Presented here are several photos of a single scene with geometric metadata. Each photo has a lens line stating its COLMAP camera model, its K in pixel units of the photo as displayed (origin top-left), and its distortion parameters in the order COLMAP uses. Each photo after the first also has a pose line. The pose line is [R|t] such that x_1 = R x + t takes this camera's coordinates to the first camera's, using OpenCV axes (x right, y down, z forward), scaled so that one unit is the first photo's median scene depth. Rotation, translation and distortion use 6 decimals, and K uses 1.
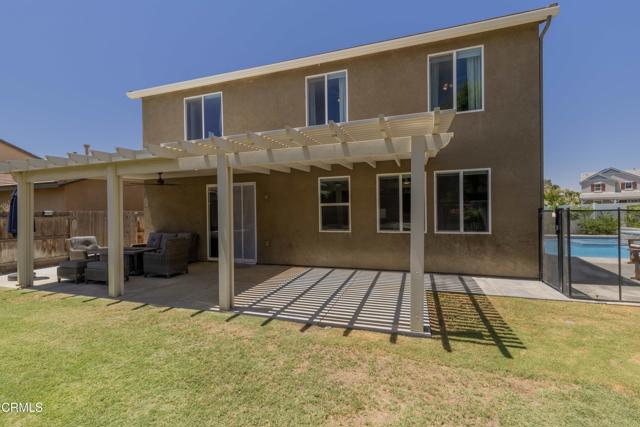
lens RADIAL K [[283.6, 0, 320.2], [0, 283.6, 212.0], [0, 0, 1]] dist [0.000914, -0.000160]
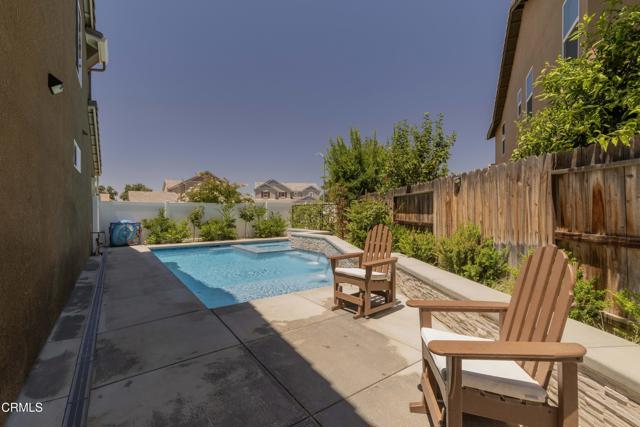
lens RADIAL K [[283.6, 0, 320.2], [0, 283.6, 212.0], [0, 0, 1]] dist [0.000914, -0.000160]
pose [[0.564577, 0.013225, 0.825274, 0.119919], [-0.002292, 0.999893, -0.014456, 0.004654], [-0.825377, 0.006270, 0.564547, 0.132039]]
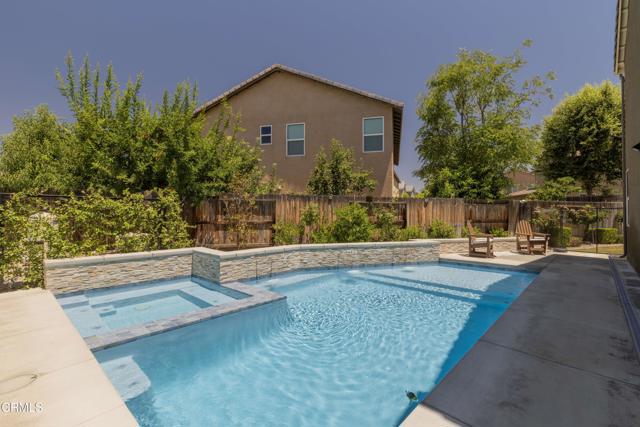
lens RADIAL K [[291.5, 0, 321.0], [0, 291.5, 208.4], [0, 0, 1]] dist [0.000044, -0.000193]
pose [[-0.911969, 0.021694, 0.409686, 0.214090], [0.013601, 0.999651, -0.022659, 0.001996], [-0.410035, -0.015092, -0.911945, 0.394118]]
